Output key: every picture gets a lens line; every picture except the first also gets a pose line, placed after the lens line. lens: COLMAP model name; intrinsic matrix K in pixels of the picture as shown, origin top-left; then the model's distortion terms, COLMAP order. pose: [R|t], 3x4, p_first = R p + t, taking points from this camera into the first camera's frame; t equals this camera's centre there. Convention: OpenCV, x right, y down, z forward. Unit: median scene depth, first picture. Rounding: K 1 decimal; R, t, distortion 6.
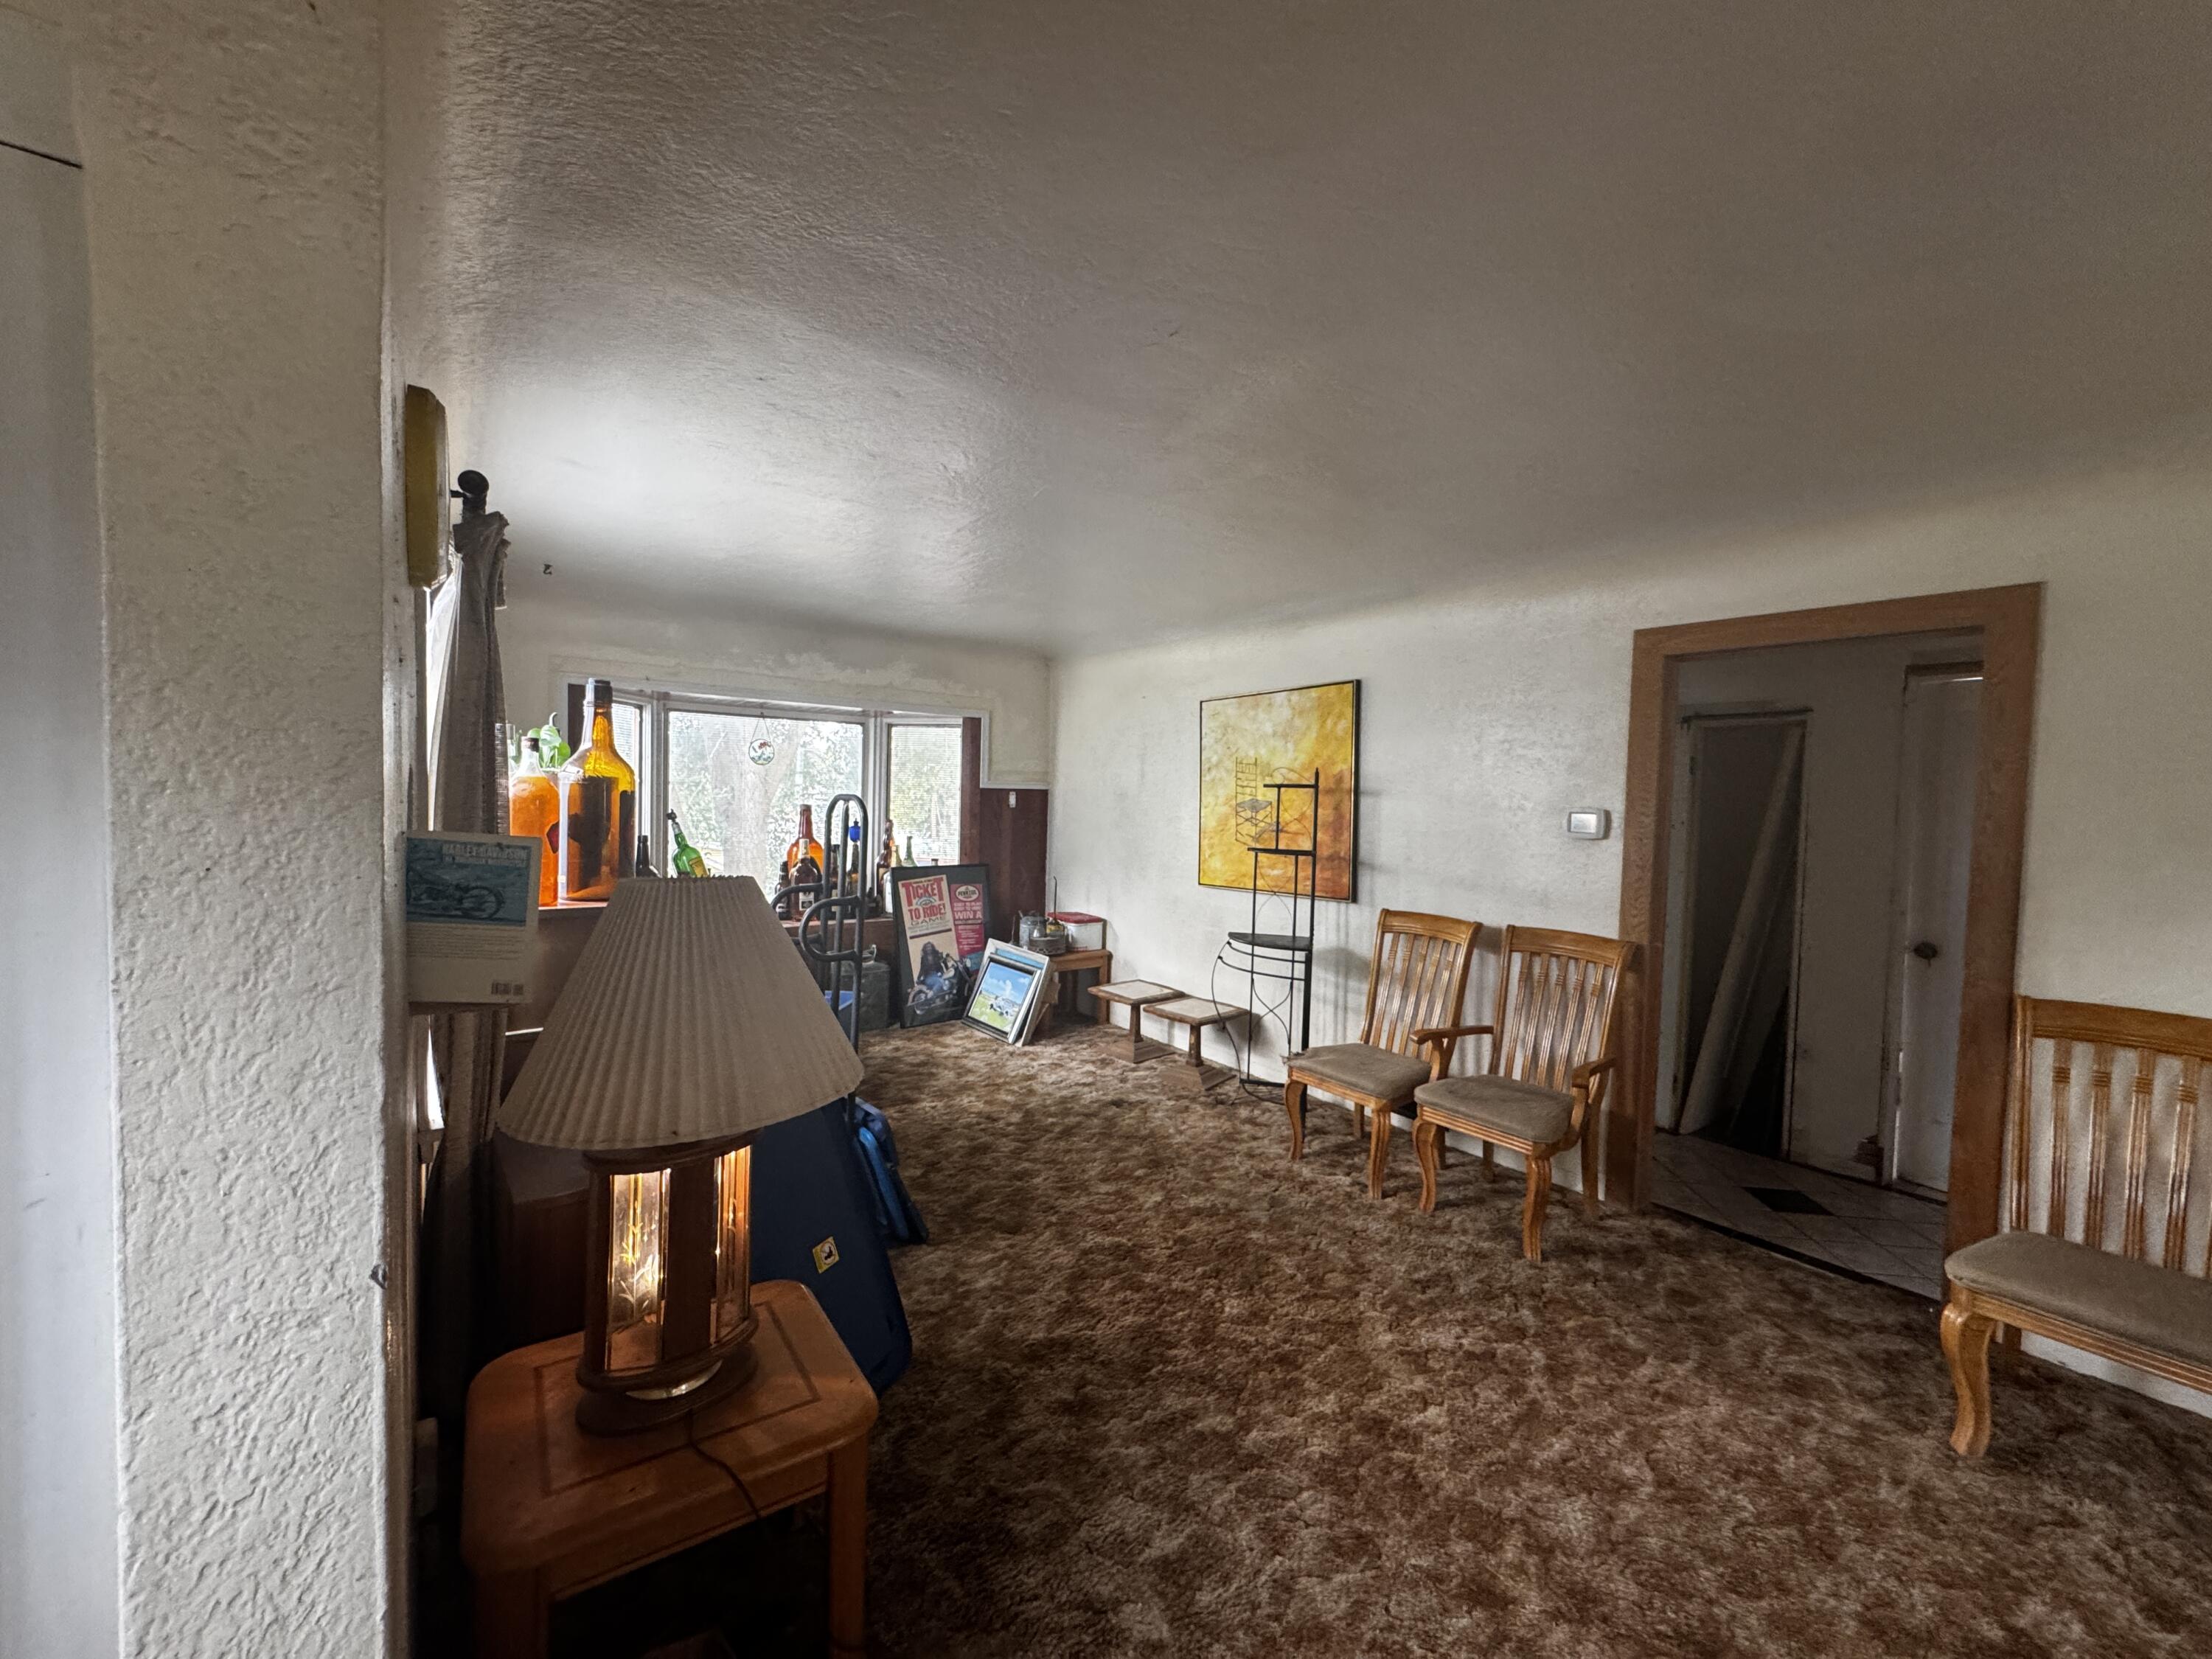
lens RADIAL K [[877.7, 0, 1106.0], [0, 877.7, 829.5], [0, 0, 1]] dist [-0.003203, 0.000240]
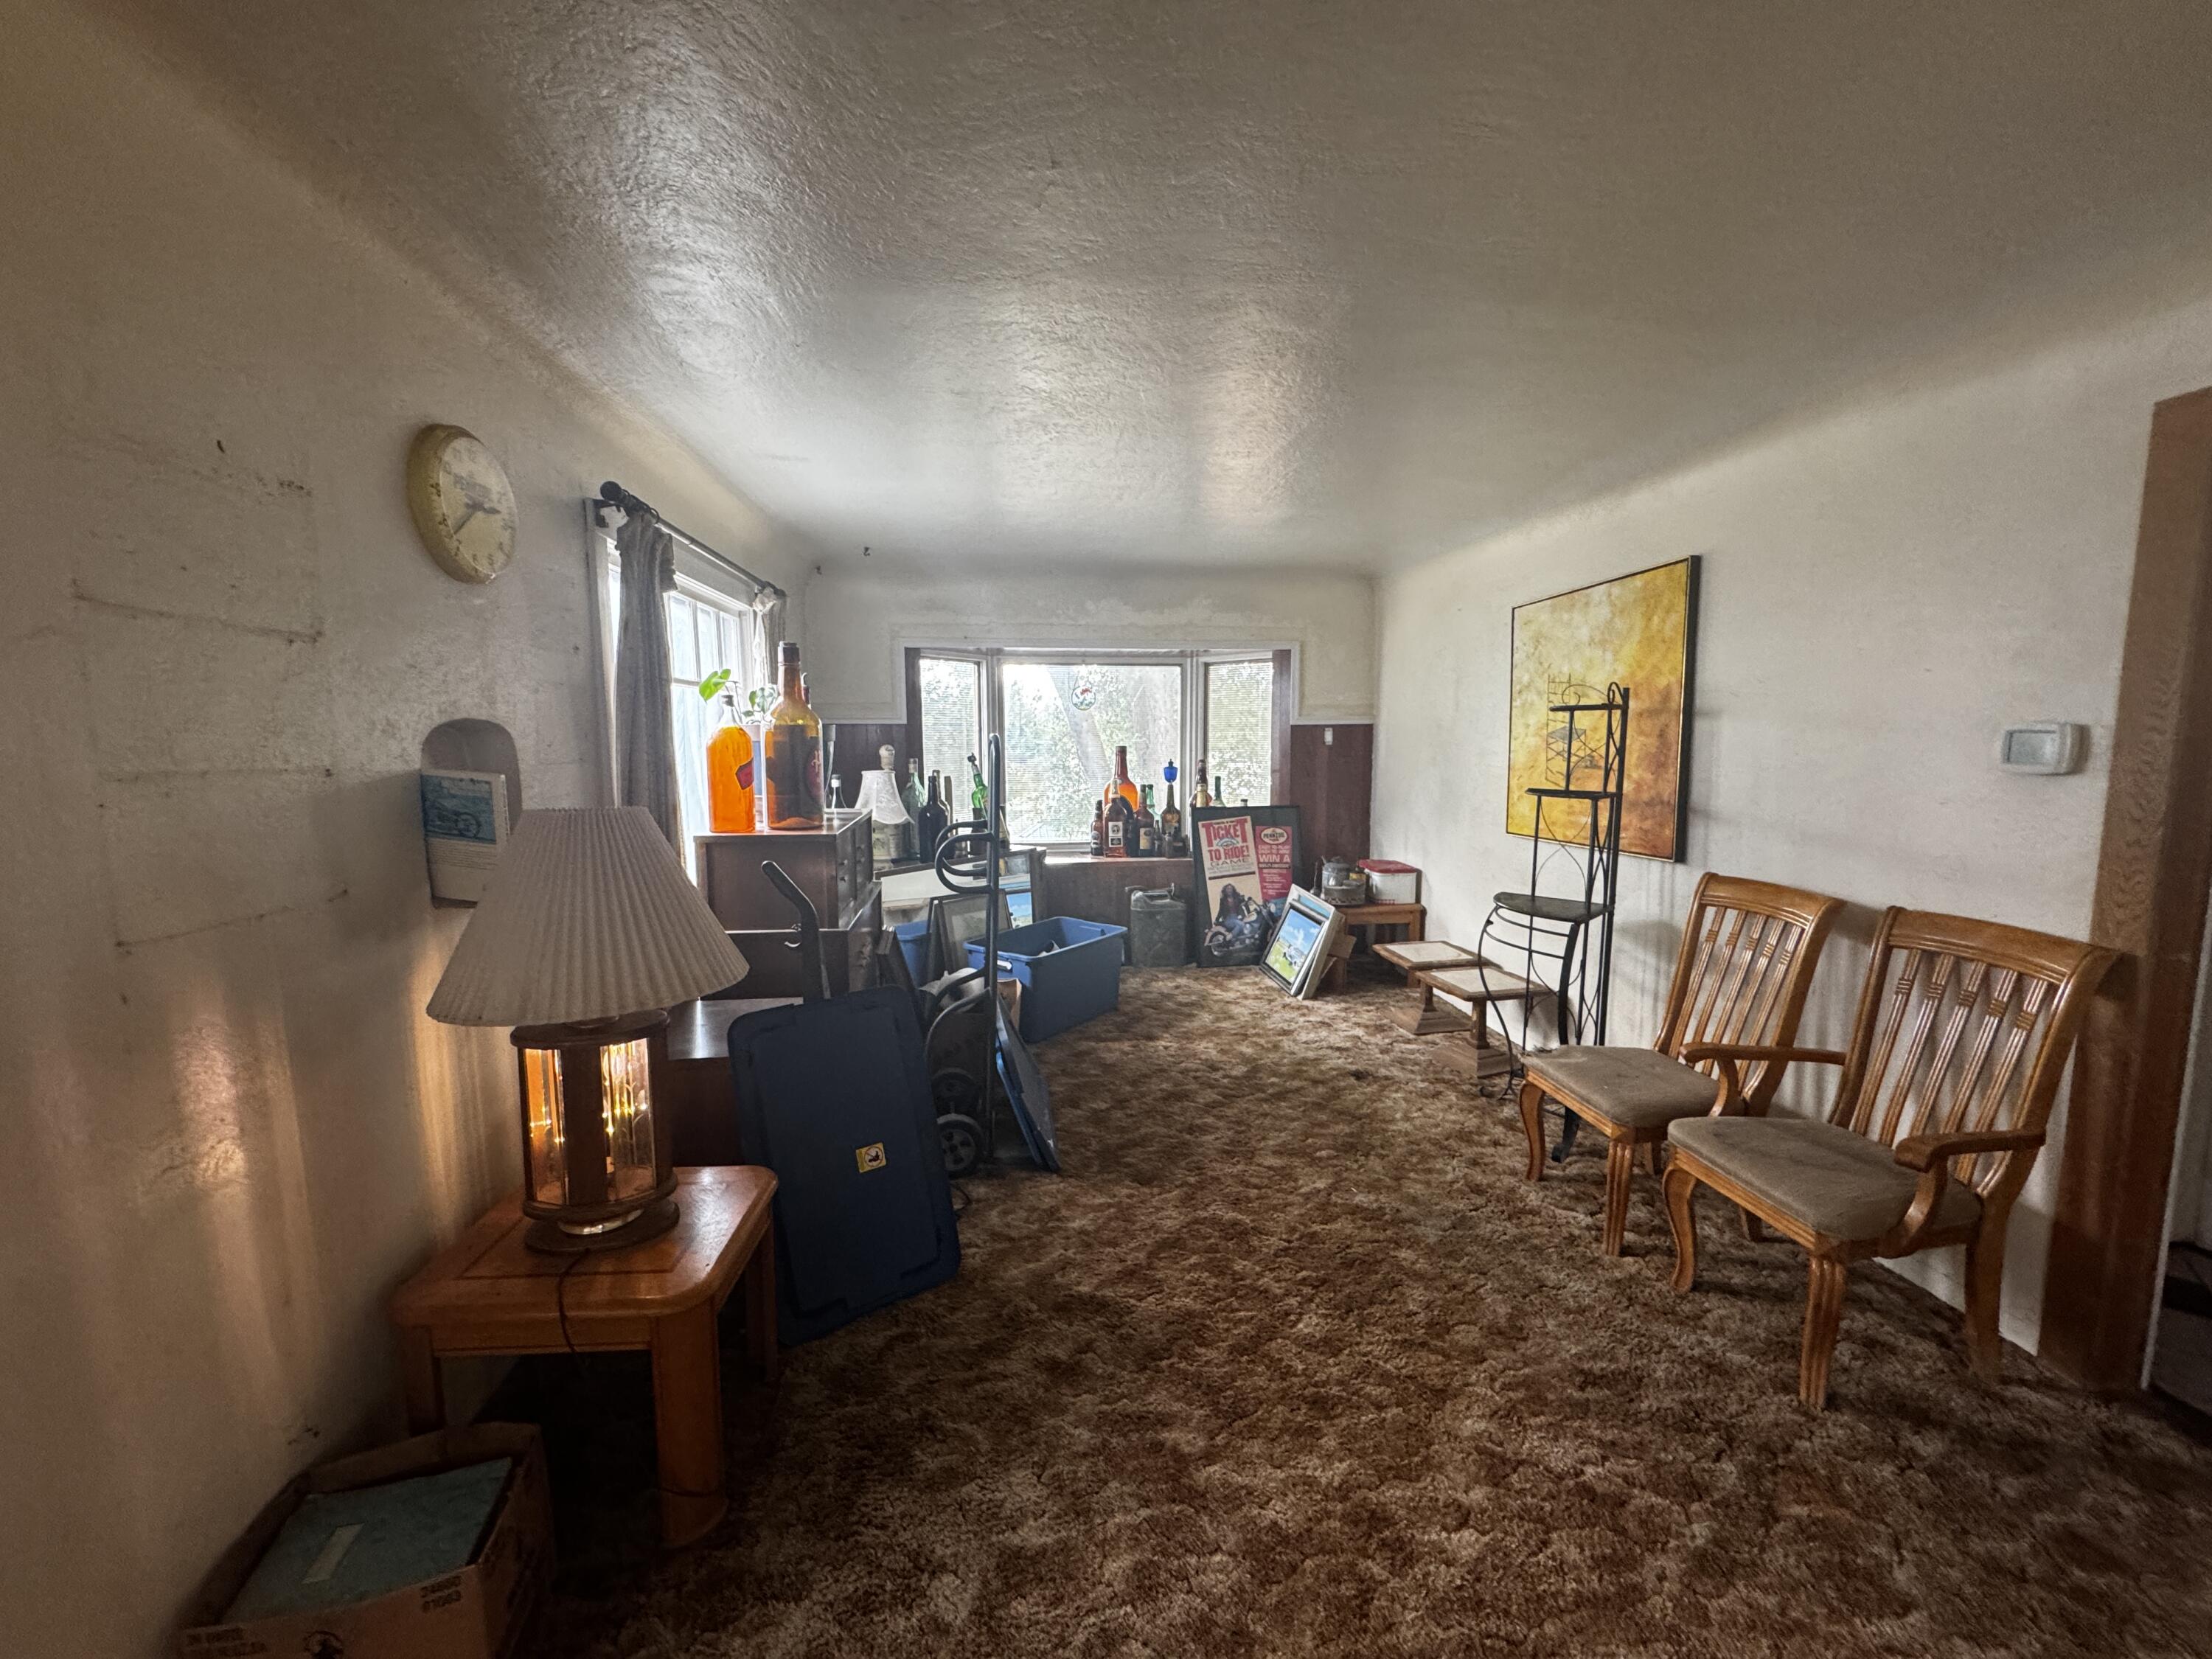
lens RADIAL K [[877.7, 0, 1106.0], [0, 877.7, 829.5], [0, 0, 1]] dist [-0.003203, 0.000240]
pose [[0.858941, 0.026739, -0.511376, 0.240903], [0.007011, 0.997928, 0.063955, 0.004478], [0.512026, -0.058519, 0.856974, 0.118600]]
